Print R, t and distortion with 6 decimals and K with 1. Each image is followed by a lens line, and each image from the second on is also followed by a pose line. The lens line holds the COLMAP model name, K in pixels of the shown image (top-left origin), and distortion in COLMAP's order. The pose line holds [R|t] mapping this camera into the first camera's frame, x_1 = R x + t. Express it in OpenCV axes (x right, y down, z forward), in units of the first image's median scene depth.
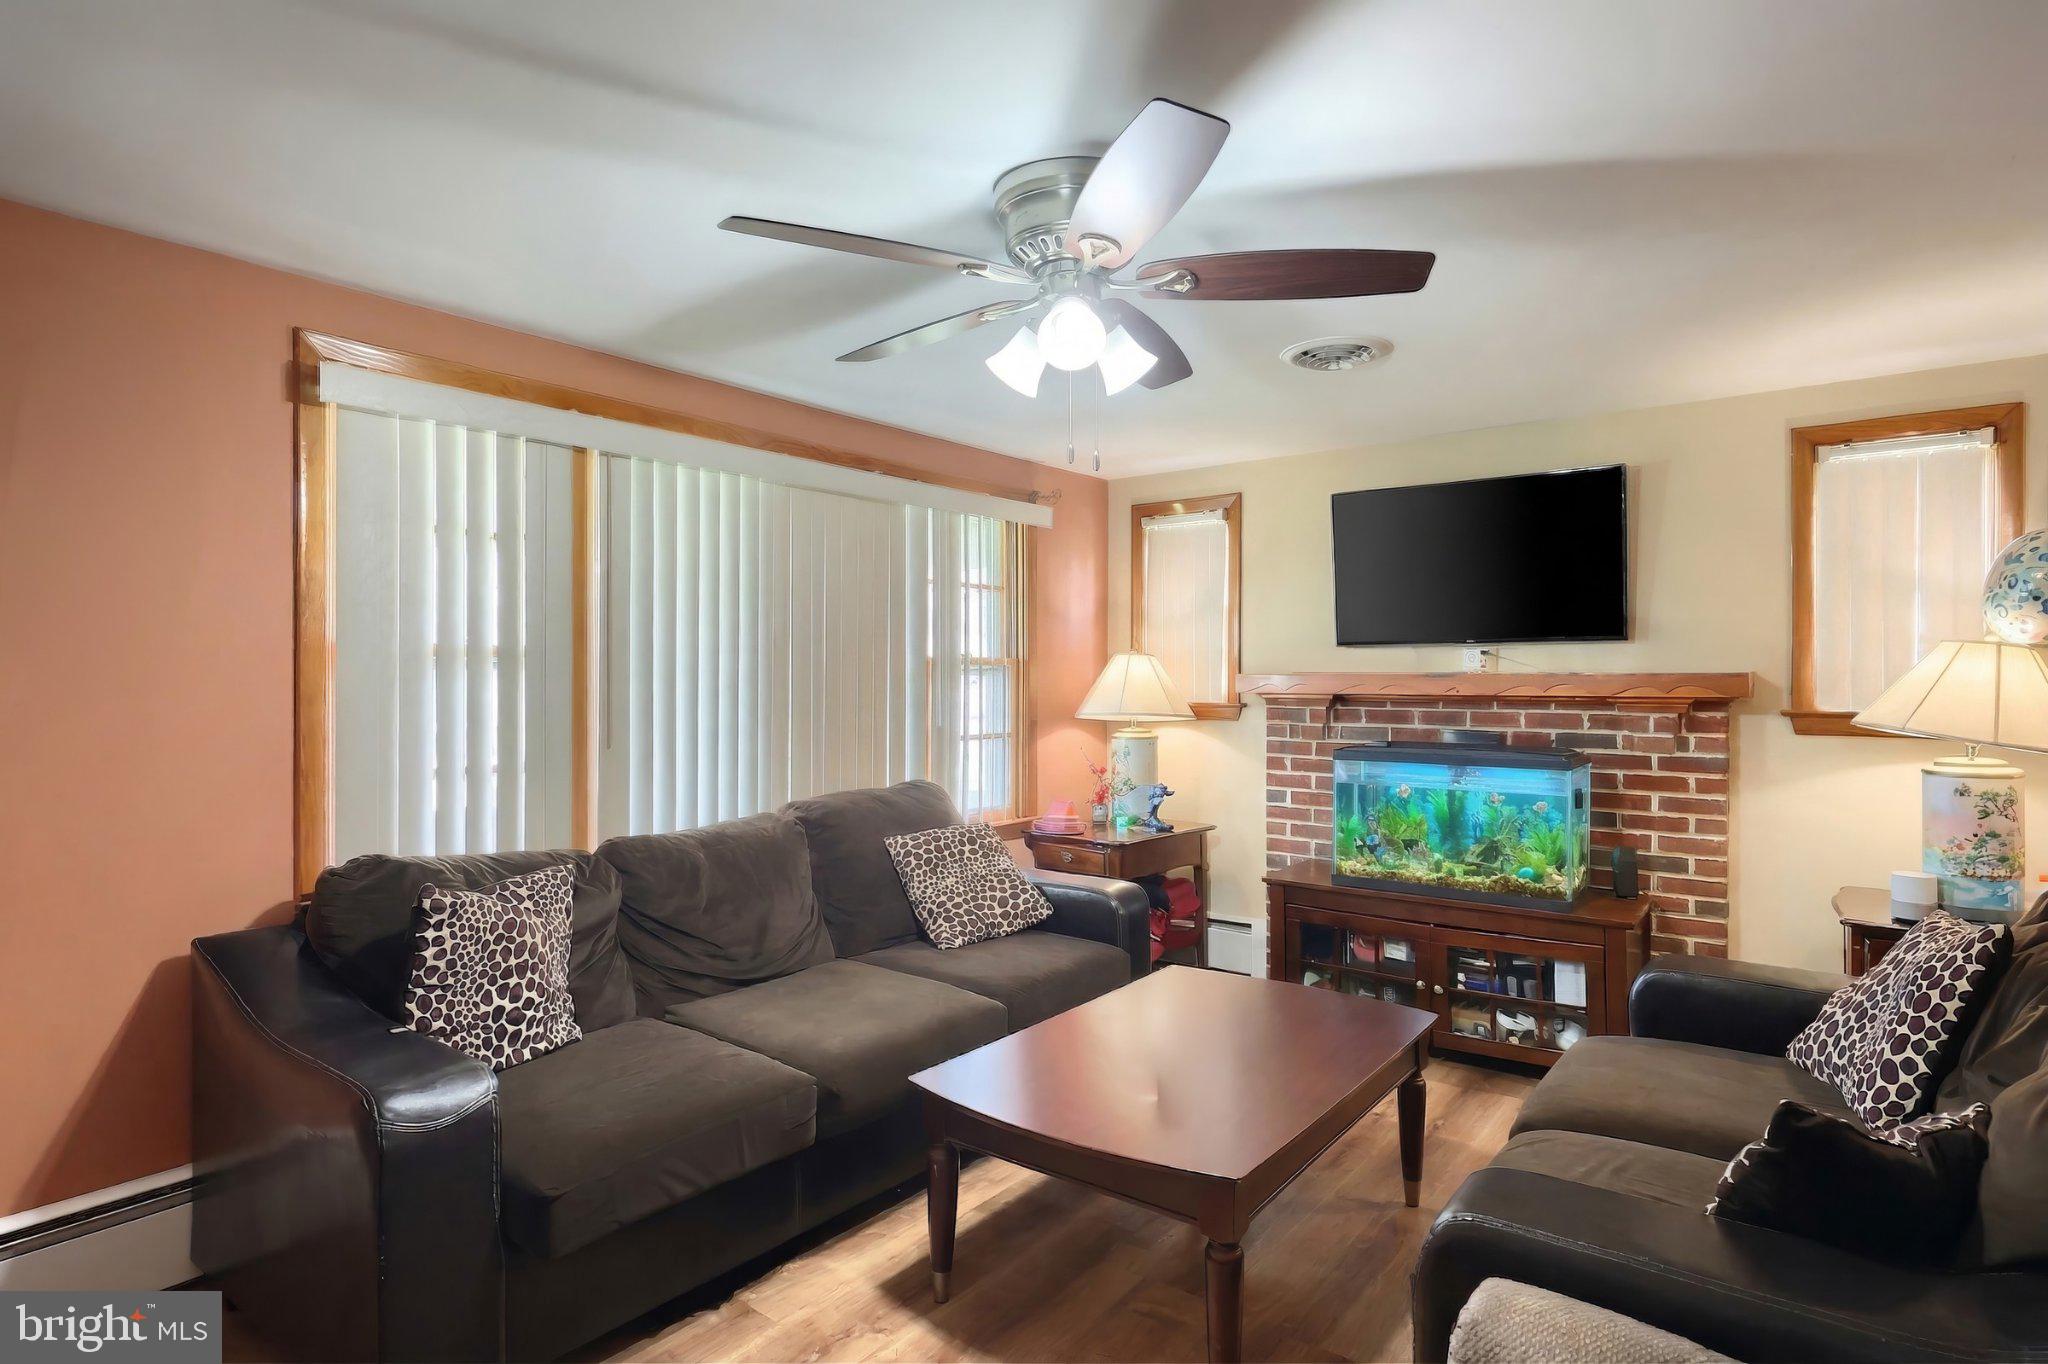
lens RADIAL K [[1091.8, 0, 1027.3], [0, 1091.8, 679.4], [0, 0, 1]] dist [-0.002615, 0.000150]
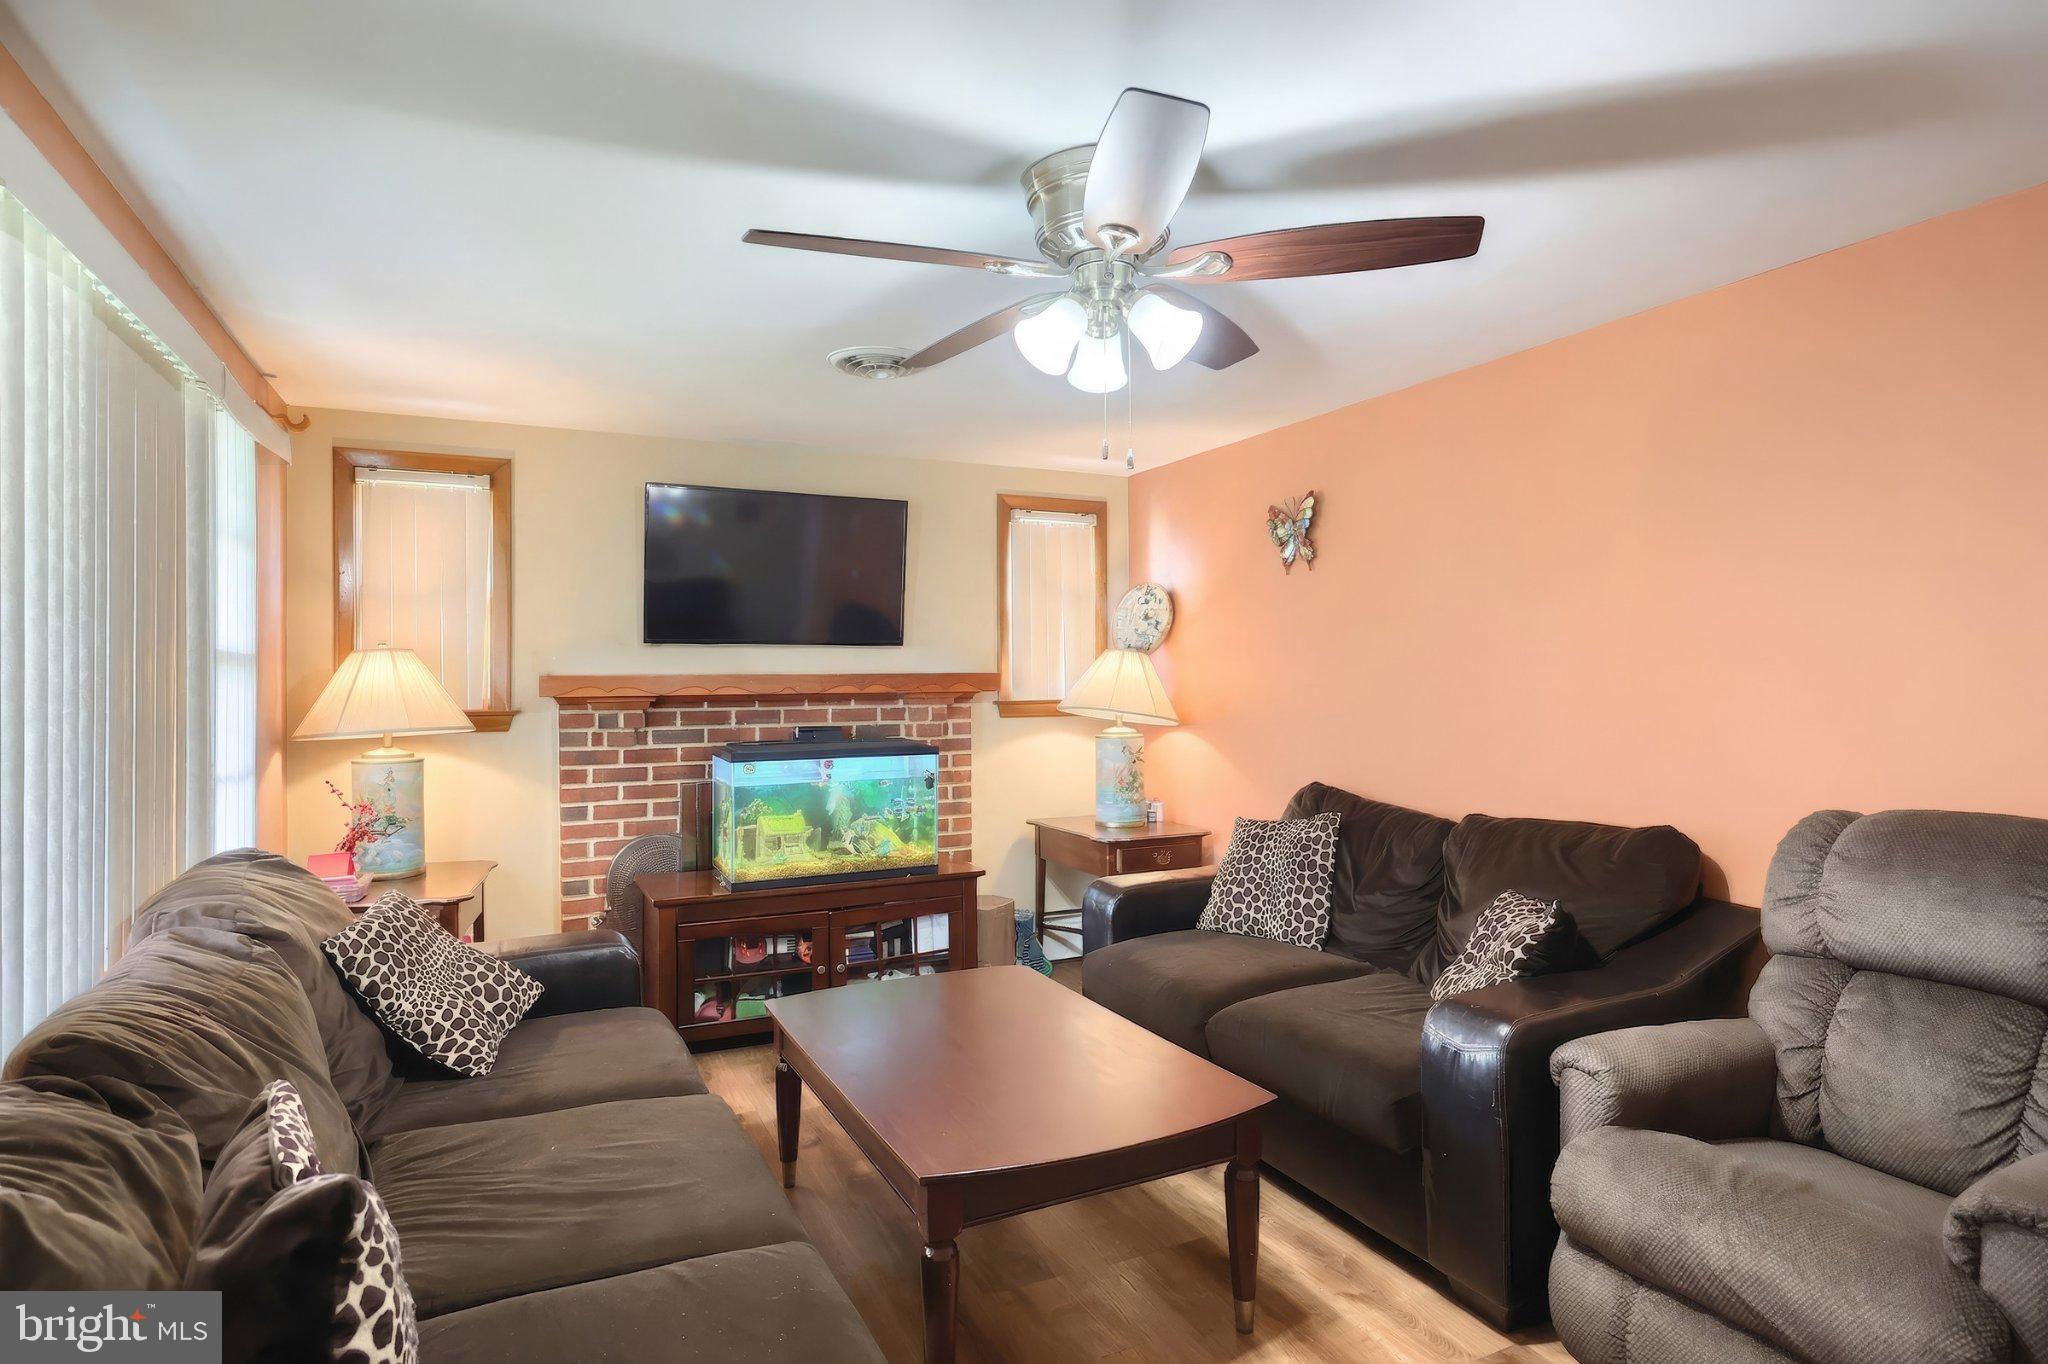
lens RADIAL K [[1091.8, 0, 1028.9], [0, 1091.8, 674.5], [0, 0, 1]] dist [-0.002615, 0.000150]
pose [[0.439838, -0.002162, 0.898075, -0.465142], [0.007655, 0.999970, -0.001342, -0.000948], [-0.898045, 0.007465, 0.439841, 0.335932]]
